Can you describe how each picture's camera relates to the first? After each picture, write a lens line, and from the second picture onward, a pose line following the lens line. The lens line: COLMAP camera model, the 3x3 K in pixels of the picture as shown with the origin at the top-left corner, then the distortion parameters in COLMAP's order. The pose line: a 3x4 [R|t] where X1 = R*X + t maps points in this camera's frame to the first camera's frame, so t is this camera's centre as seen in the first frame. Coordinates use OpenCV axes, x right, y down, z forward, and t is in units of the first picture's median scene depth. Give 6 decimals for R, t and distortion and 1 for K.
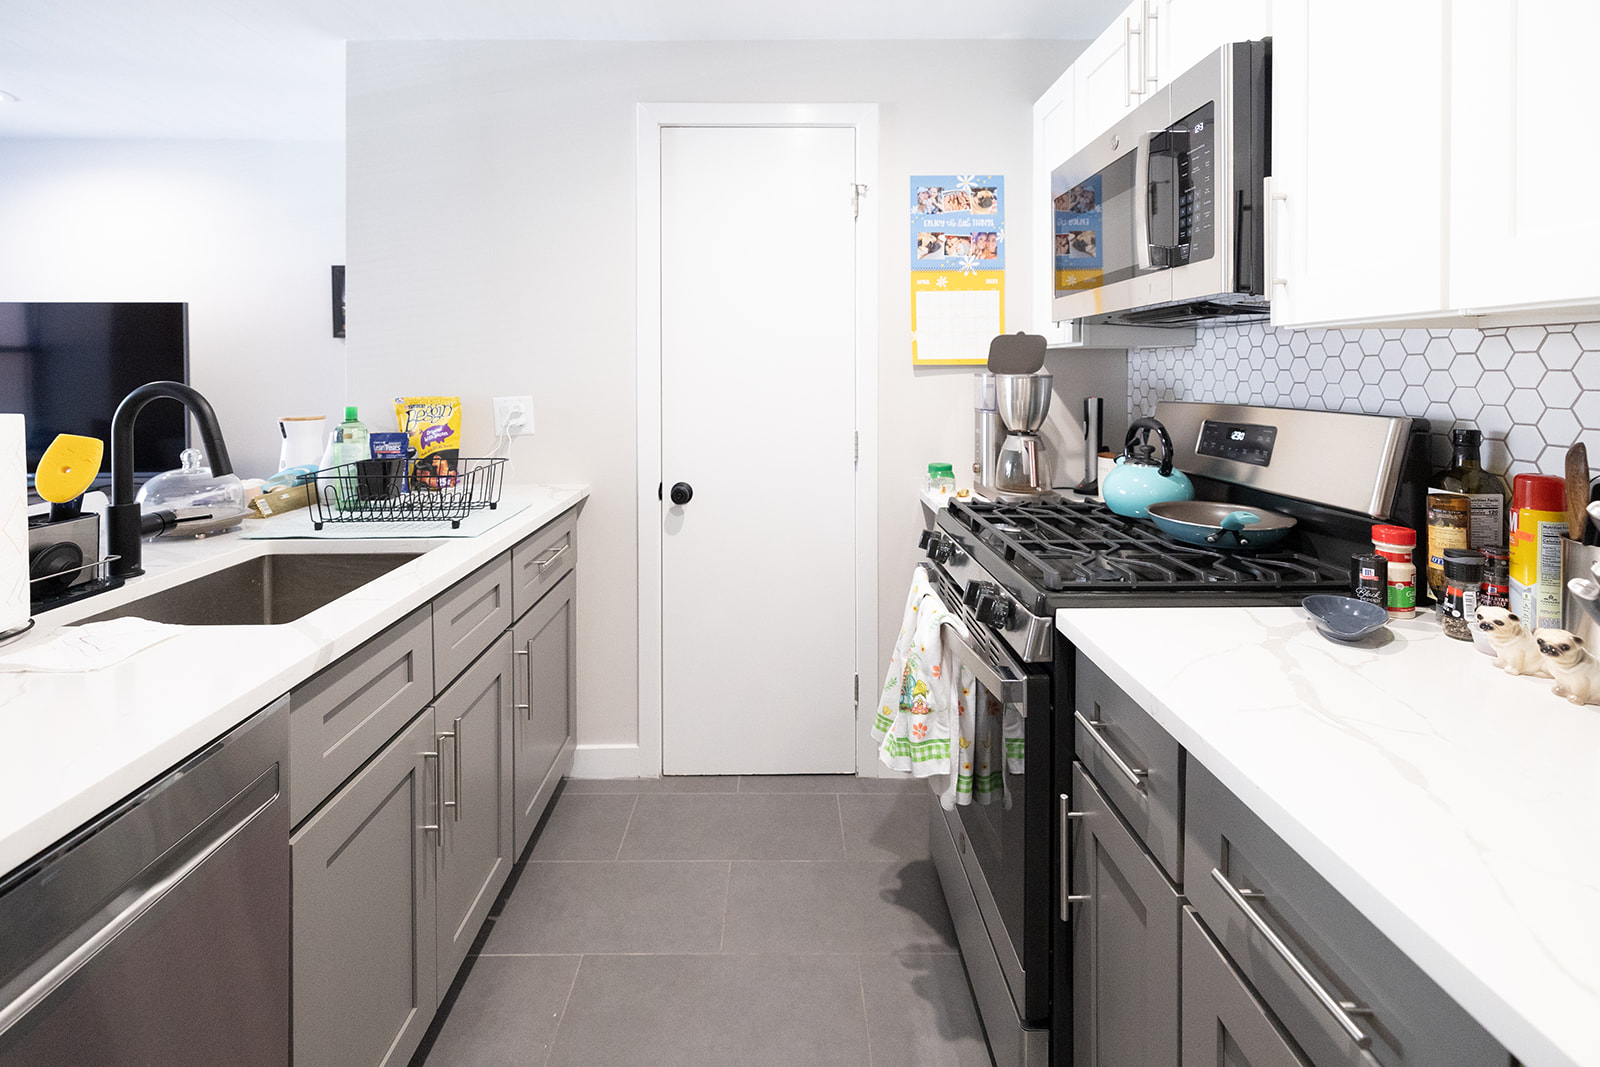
lens RADIAL K [[756.4, 0, 786.7], [0, 756.4, 386.5], [0, 0, 1]] dist [0.001512, -0.000693]
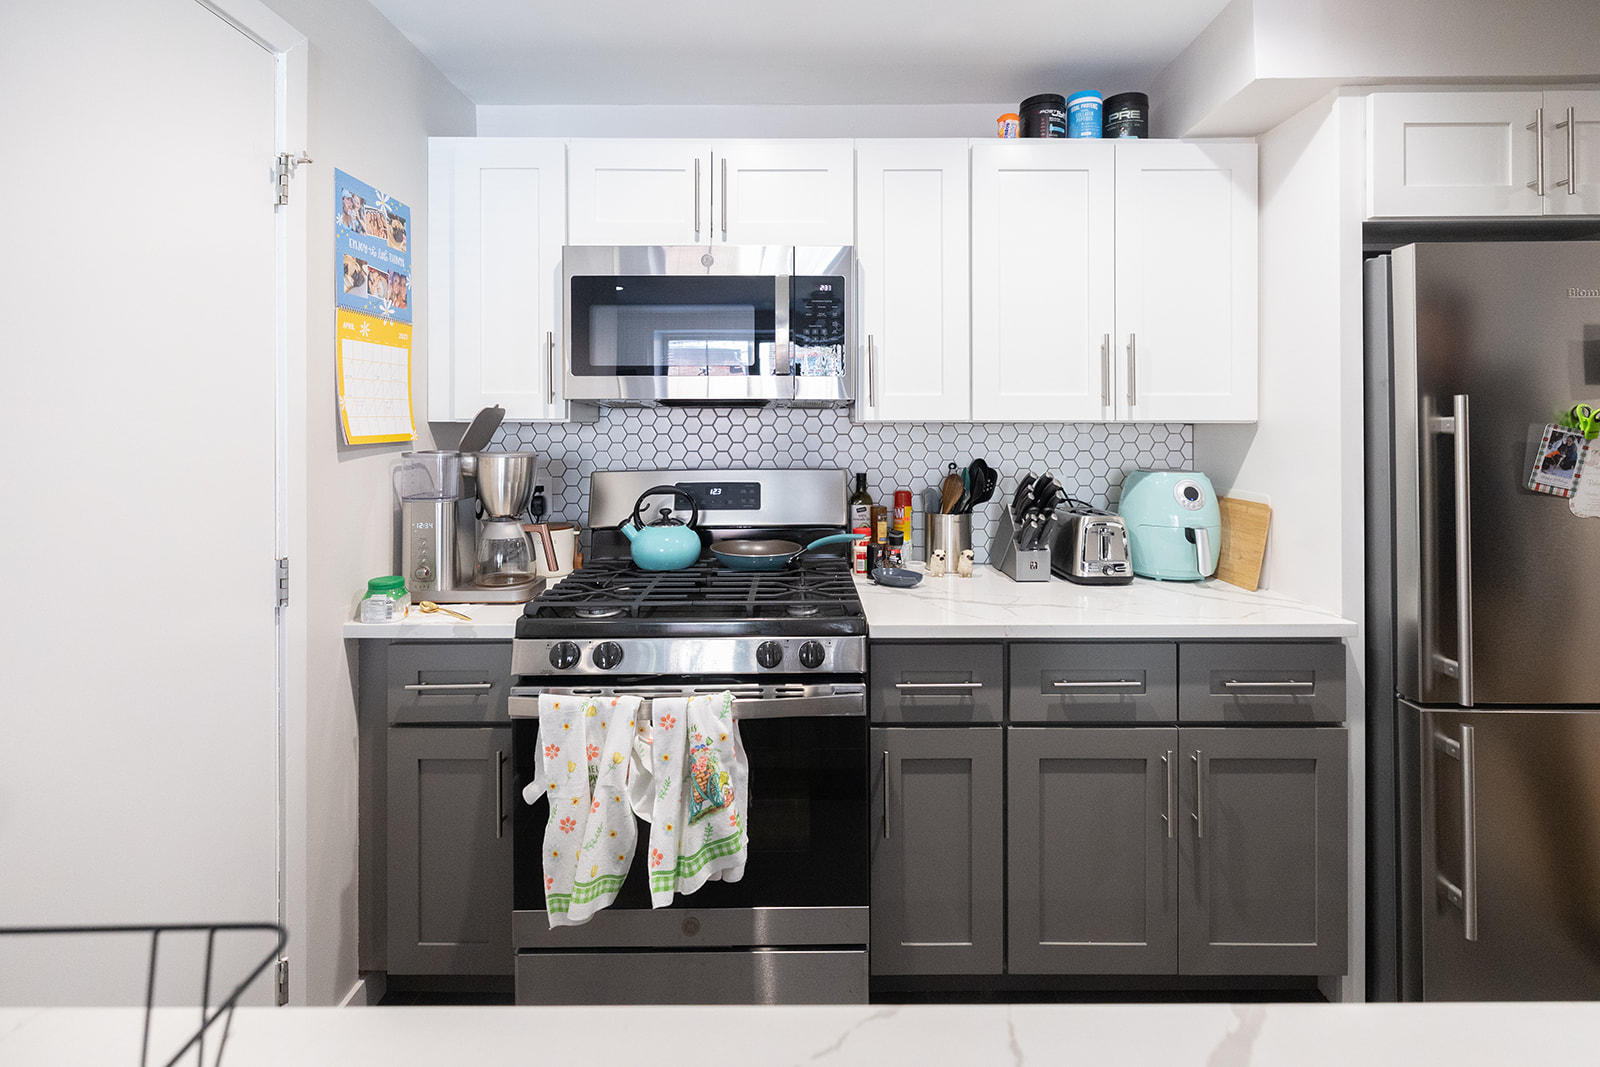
lens RADIAL K [[733.5, 0, 800.6], [0, 733.5, 420.5], [0, 0, 1]] dist [-0.002217, -0.000248]
pose [[0.017220, 0.003692, 0.999845, -0.489772], [0.017529, 0.999838, -0.003994, -0.040631], [-0.999698, 0.017595, 0.017152, 0.572918]]
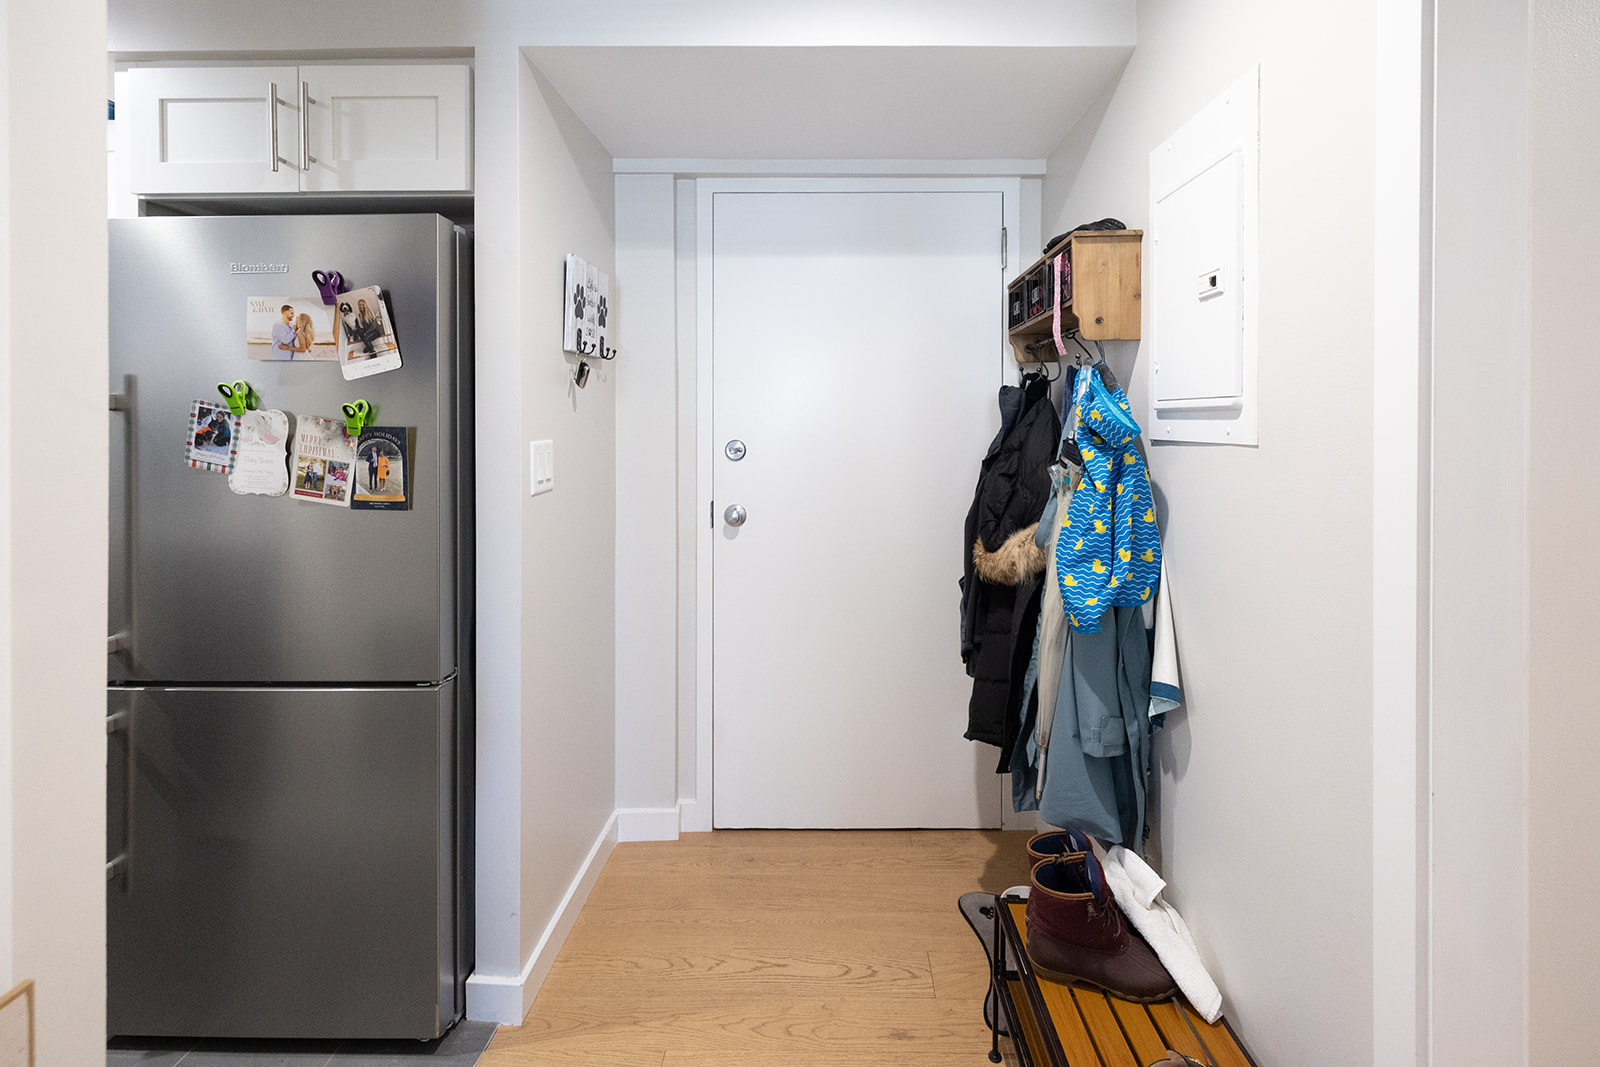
lens RADIAL K [[711.6, 0, 804.3], [0, 711.6, 434.7], [0, 0, 1]] dist [-0.000441, -0.000170]
pose [[0.027152, -0.004449, 0.999621, -0.441218], [0.017454, 0.999840, 0.003976, 0.009436], [-0.999479, 0.017340, 0.027225, -0.641819]]
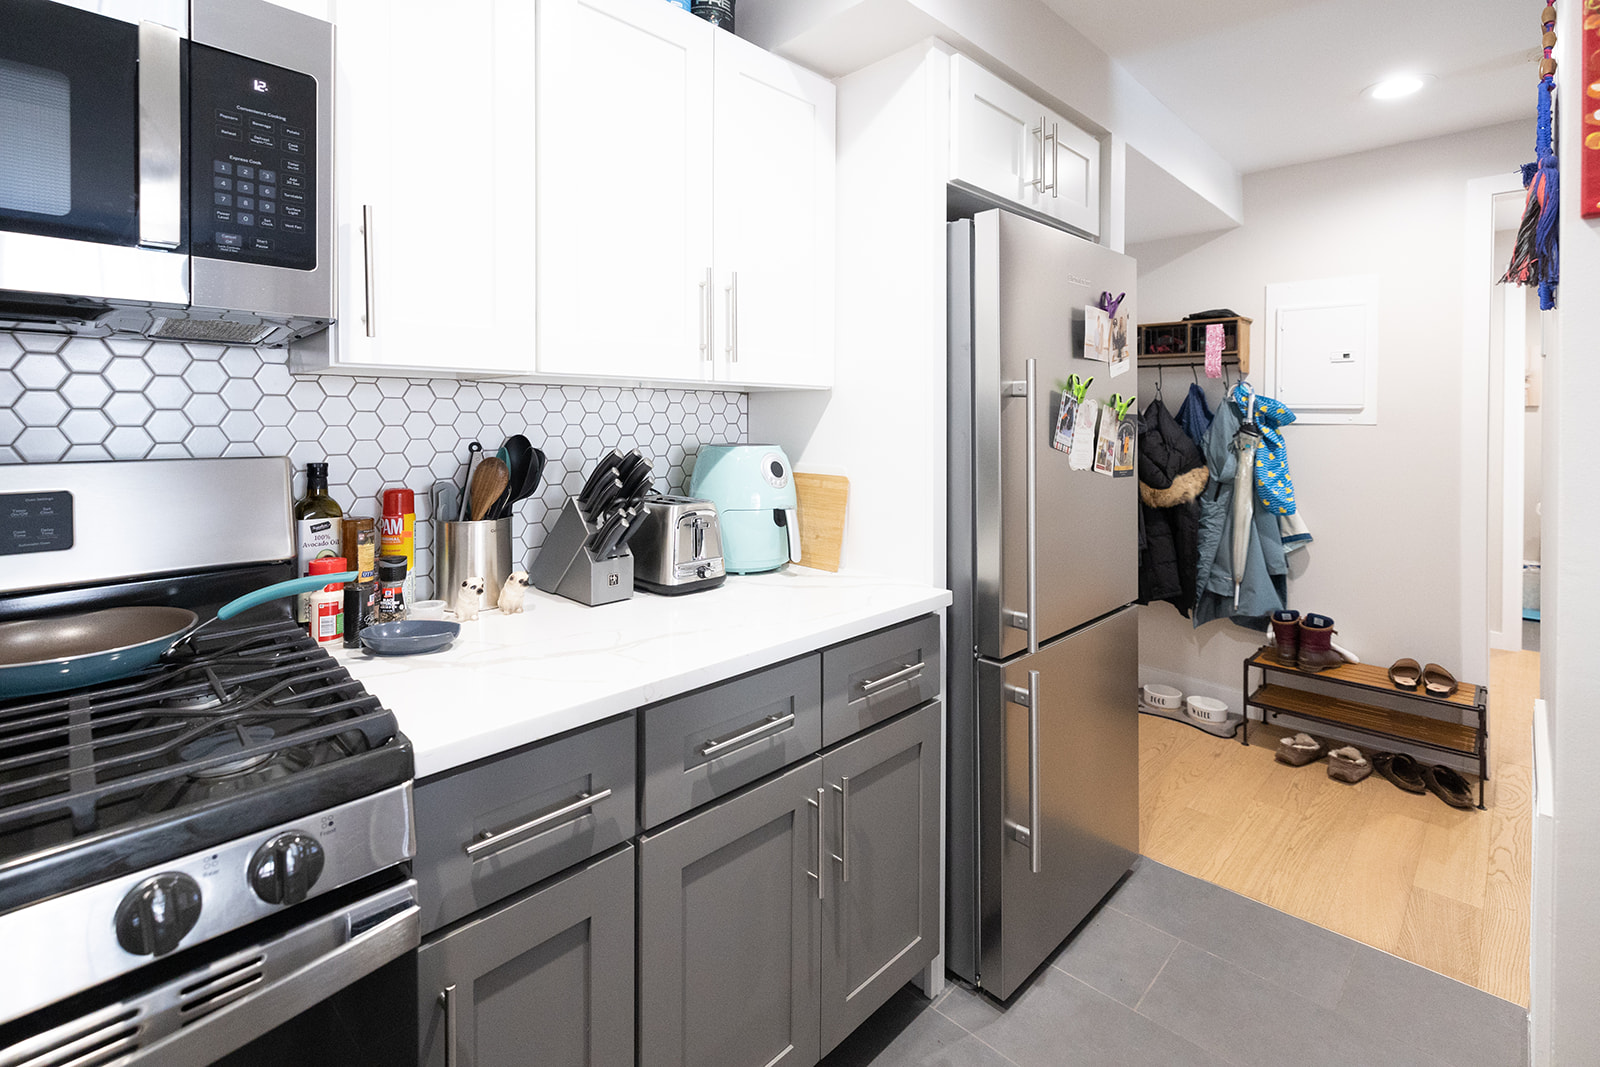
lens RADIAL K [[733.5, 0, 800.6], [0, 733.5, 420.5], [0, 0, 1]] dist [-0.002217, -0.000248]
pose [[-0.692869, -0.004280, 0.721051, -0.178308], [0.009928, 0.999831, 0.015475, -0.011392], [-0.720995, 0.017881, -0.692709, 0.628467]]
